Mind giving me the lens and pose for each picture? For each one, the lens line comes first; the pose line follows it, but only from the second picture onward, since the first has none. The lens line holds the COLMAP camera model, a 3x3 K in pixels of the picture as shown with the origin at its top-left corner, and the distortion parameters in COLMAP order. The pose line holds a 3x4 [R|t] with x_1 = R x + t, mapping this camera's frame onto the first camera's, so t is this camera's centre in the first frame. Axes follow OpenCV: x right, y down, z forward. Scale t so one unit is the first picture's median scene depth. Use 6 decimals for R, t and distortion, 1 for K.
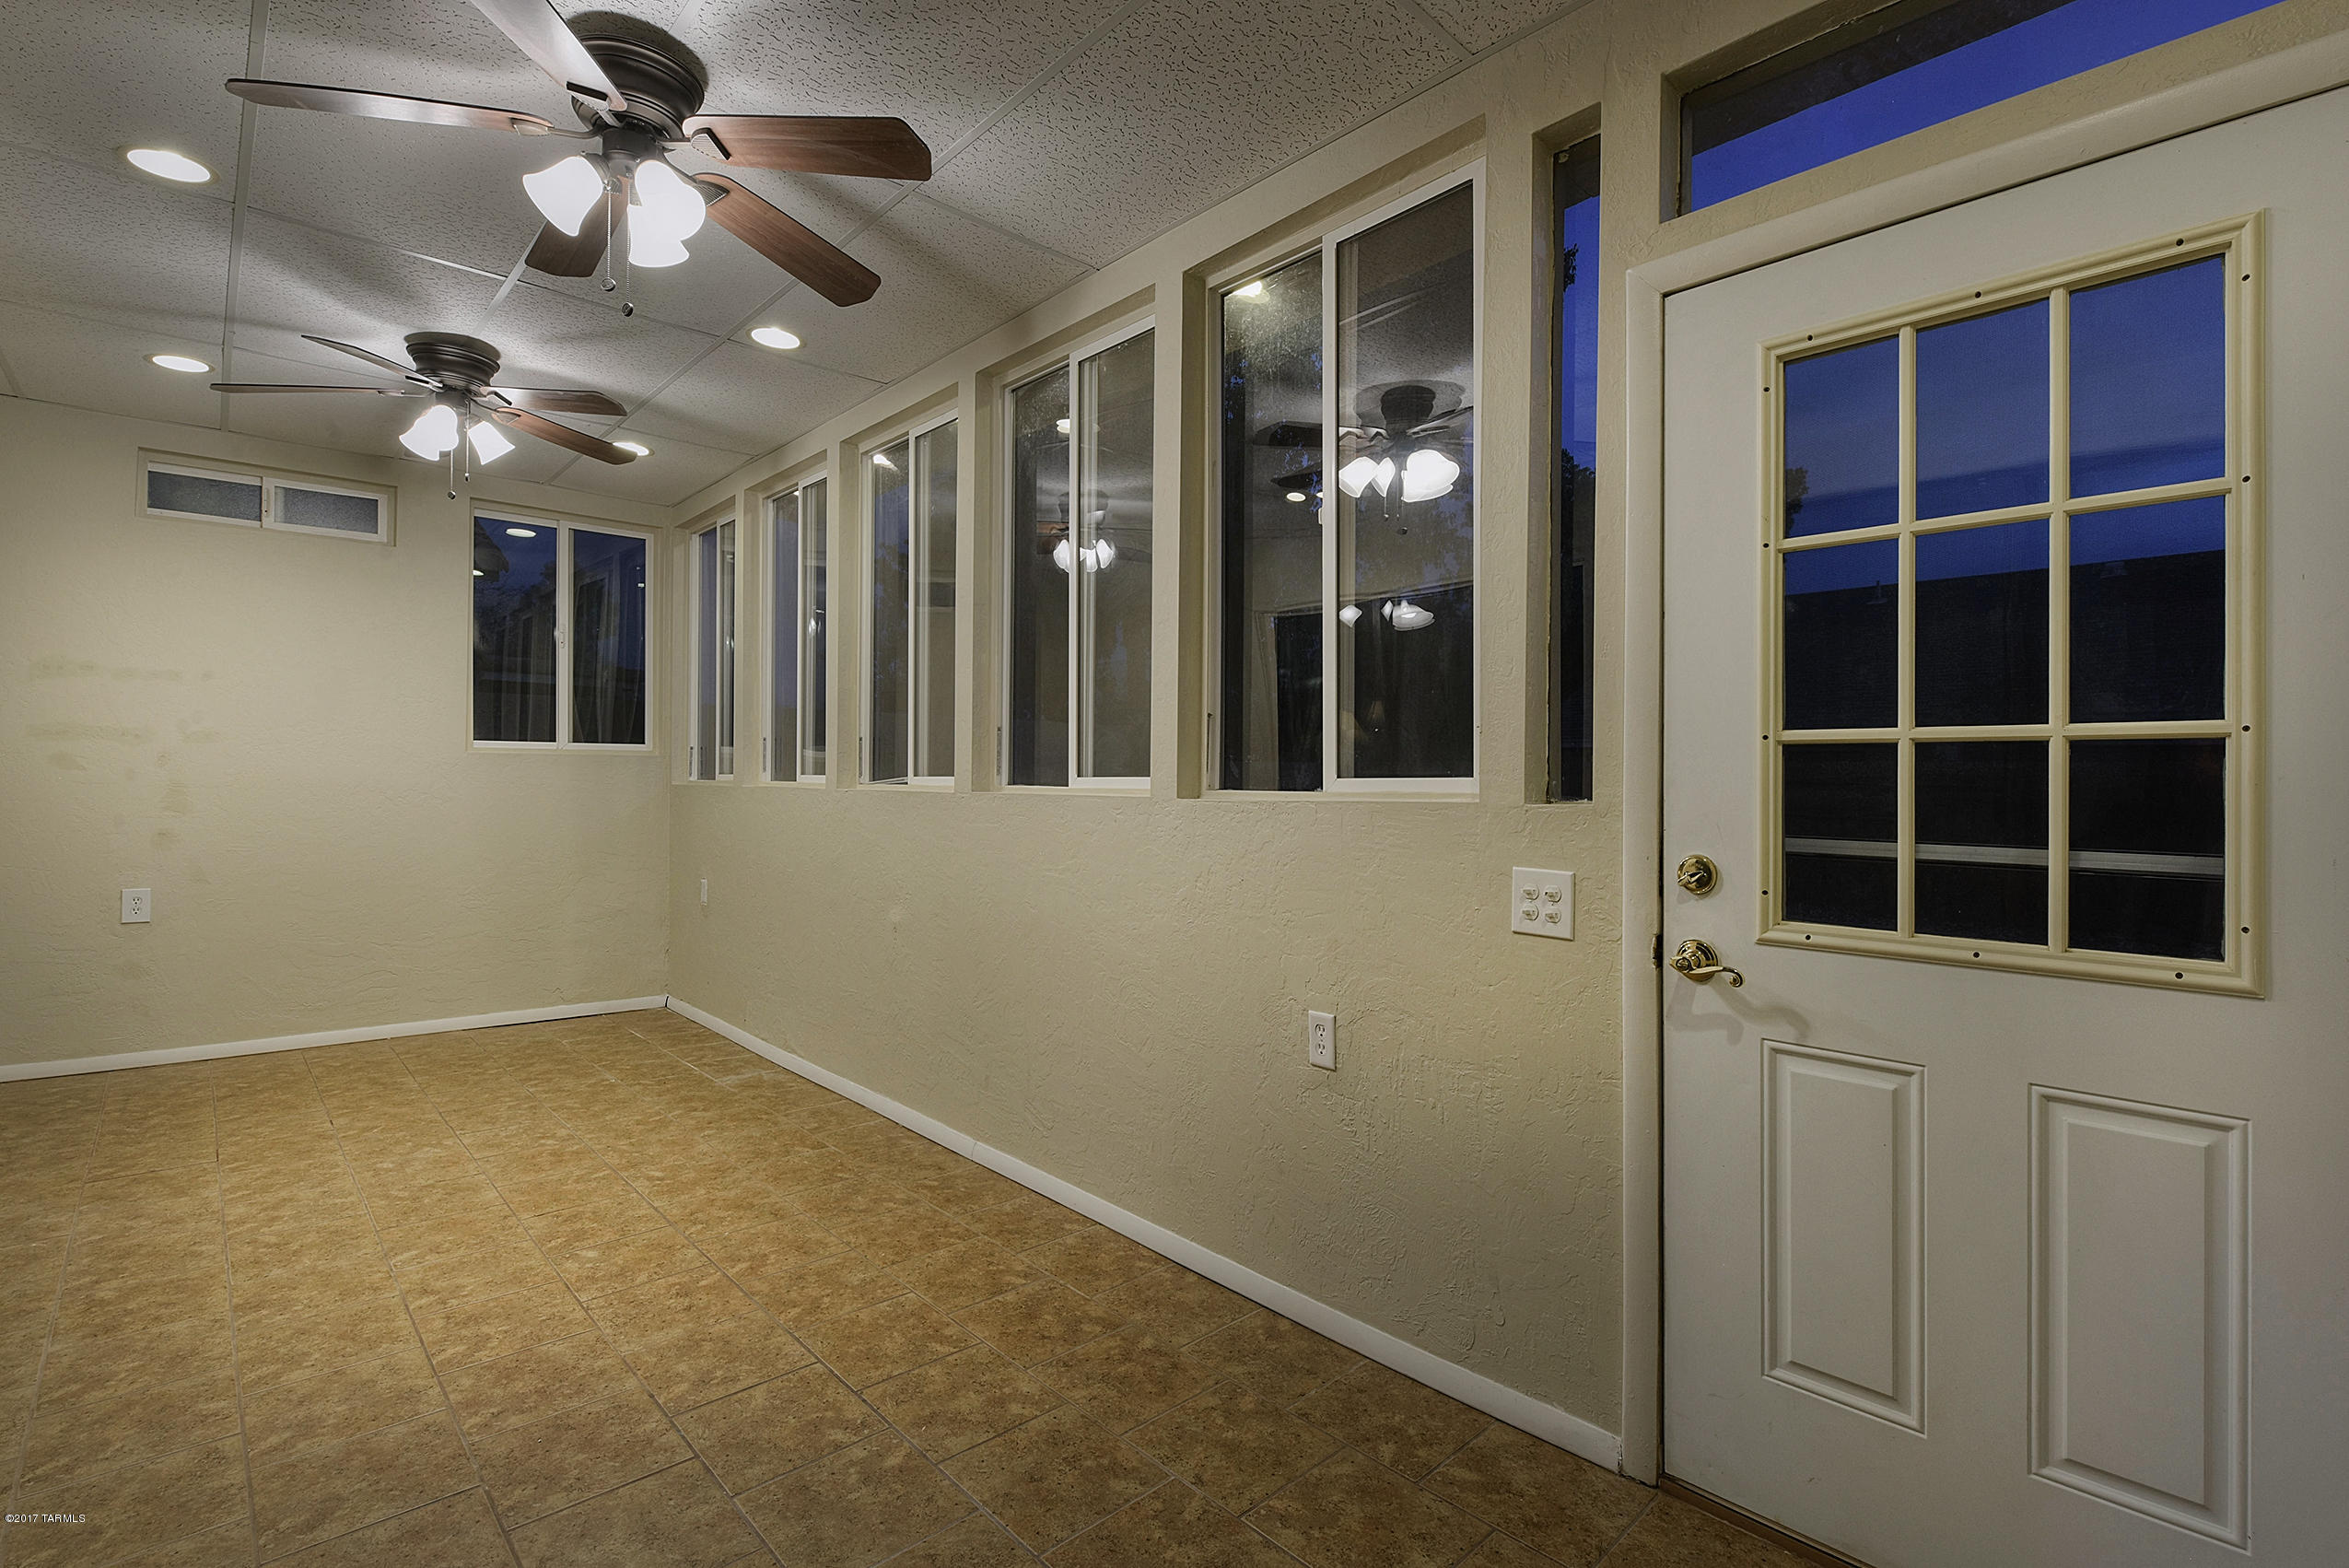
lens RADIAL K [[1056.5, 0, 1153.4], [0, 1056.5, 776.0], [0, 0, 1]] dist [0.009572, -0.008522]
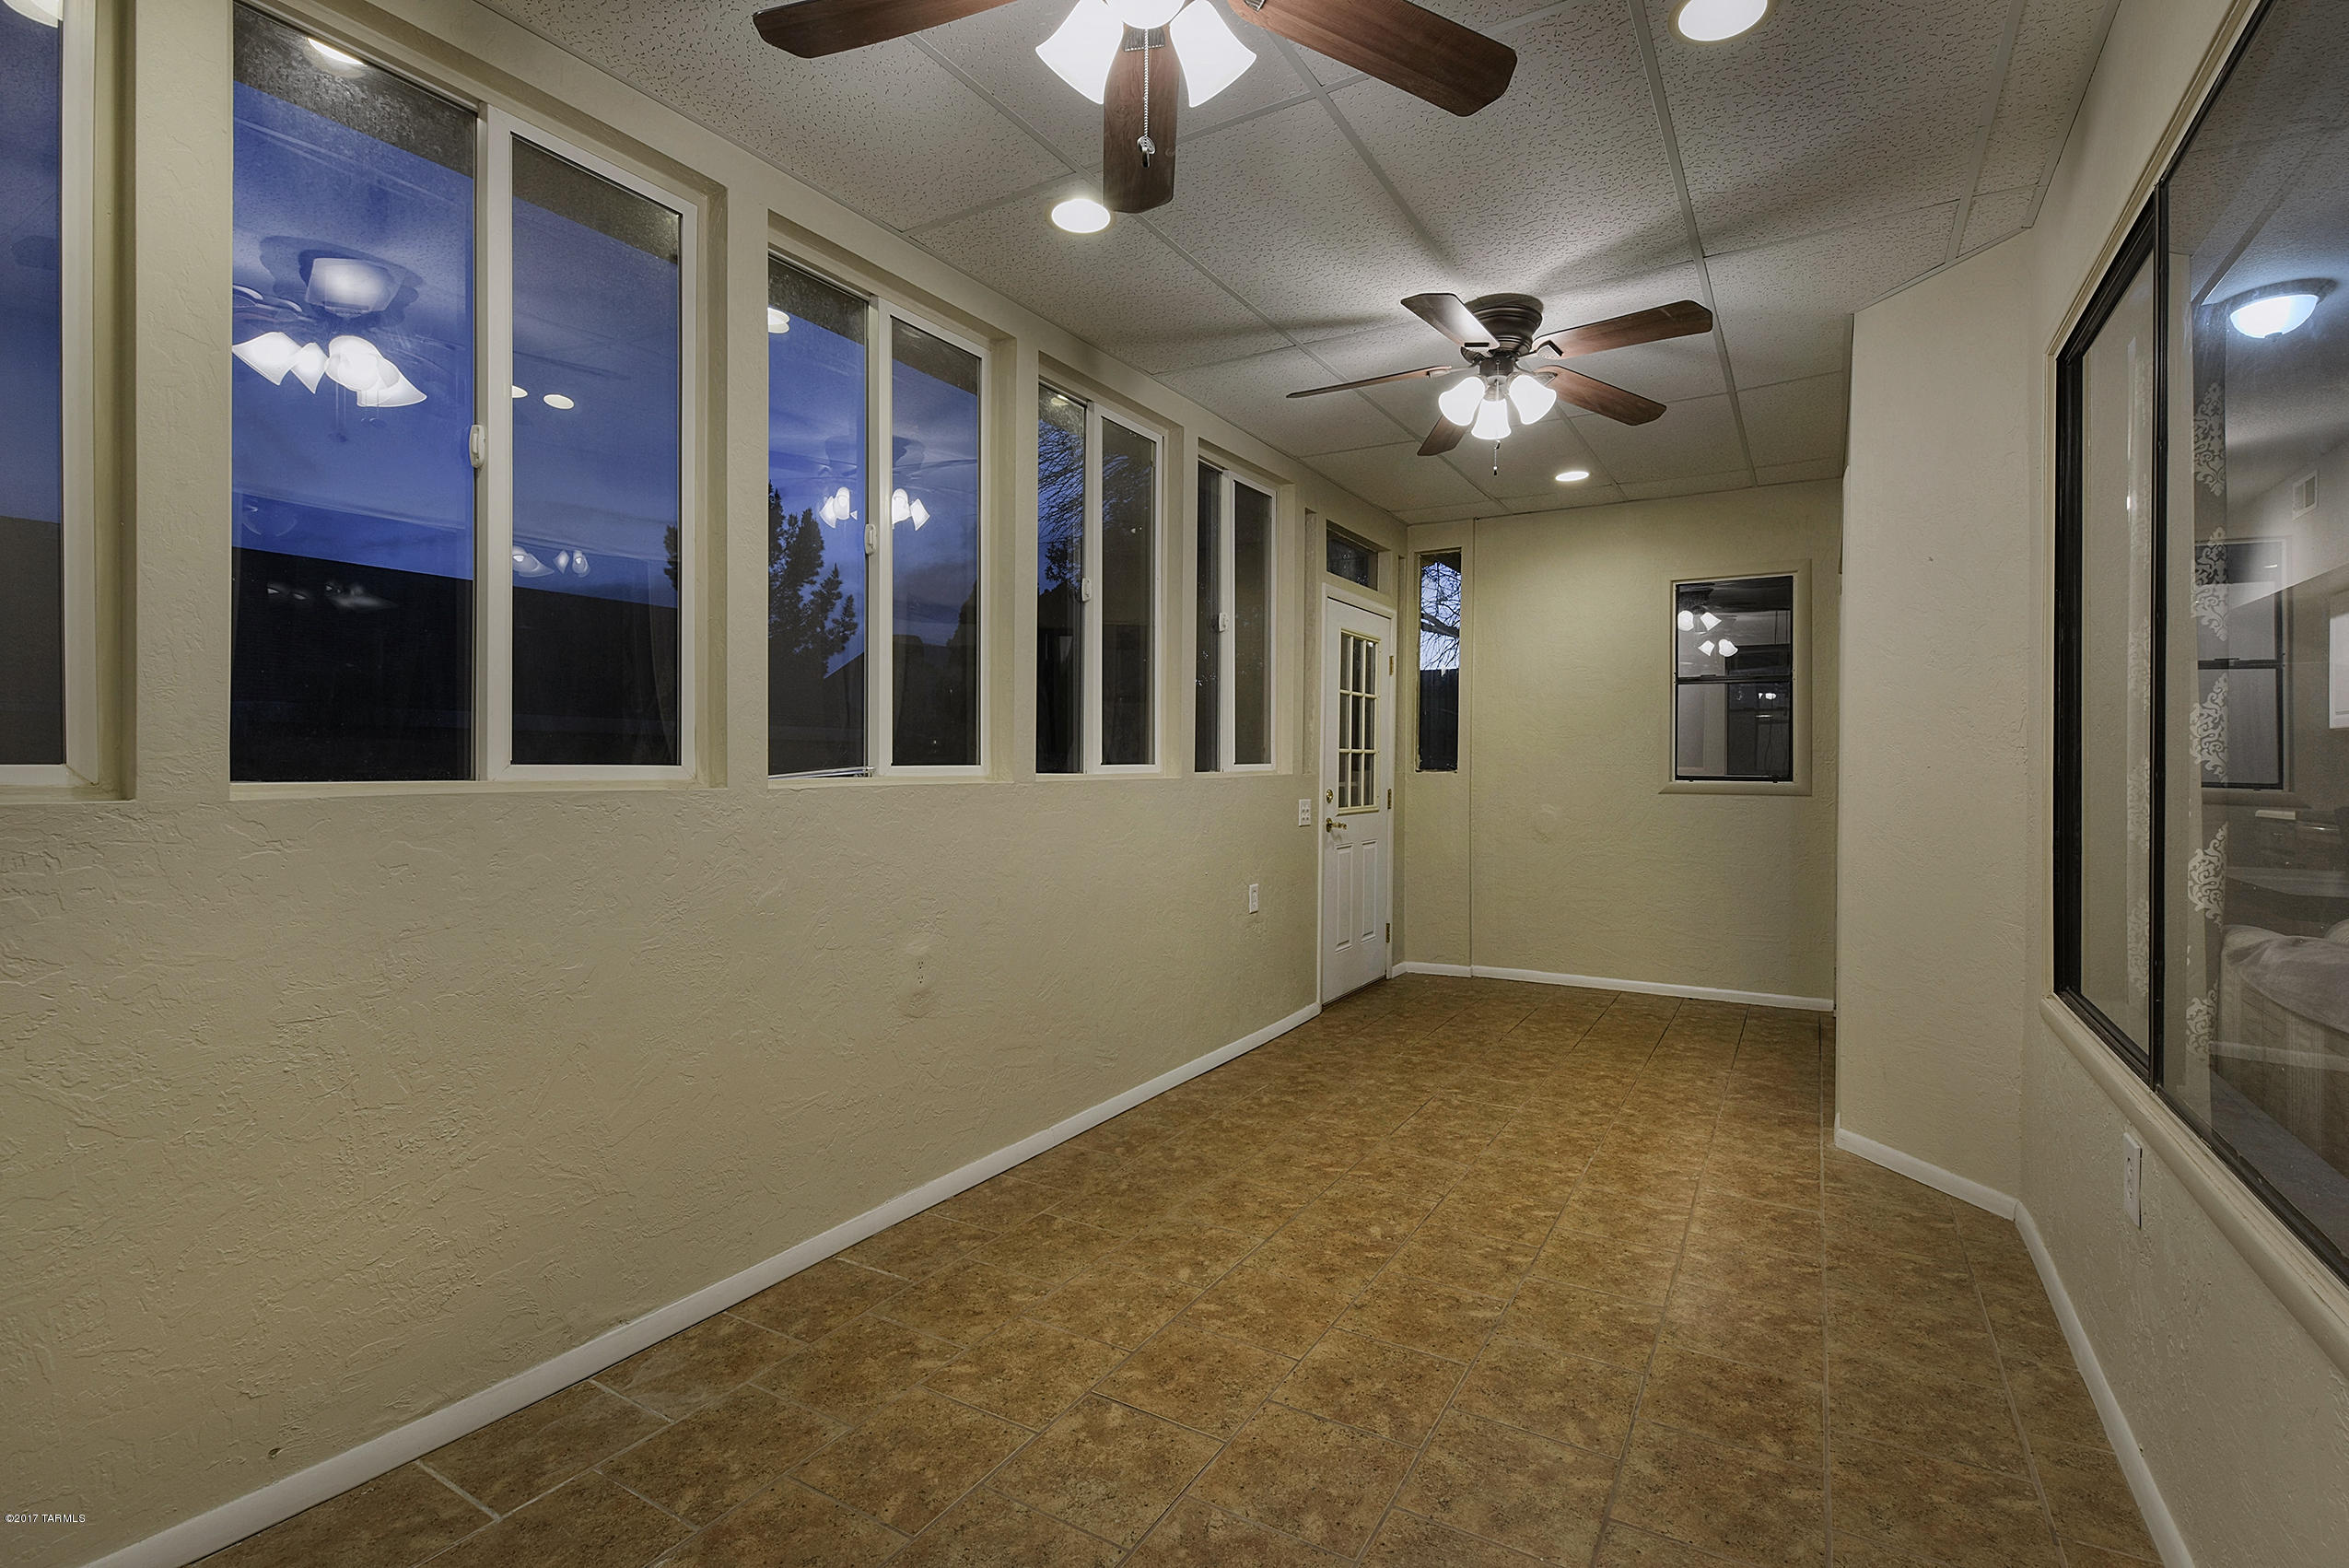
lens RADIAL K [[1056.5, 0, 1147.2], [0, 1056.5, 778.7], [0, 0, 1]] dist [0.009572, -0.008522]
pose [[-0.261518, -0.011352, 0.965132, -1.328279], [-0.002099, 0.999935, 0.011192, 0.003422], [-0.965196, 0.000901, -0.261525, 1.350386]]
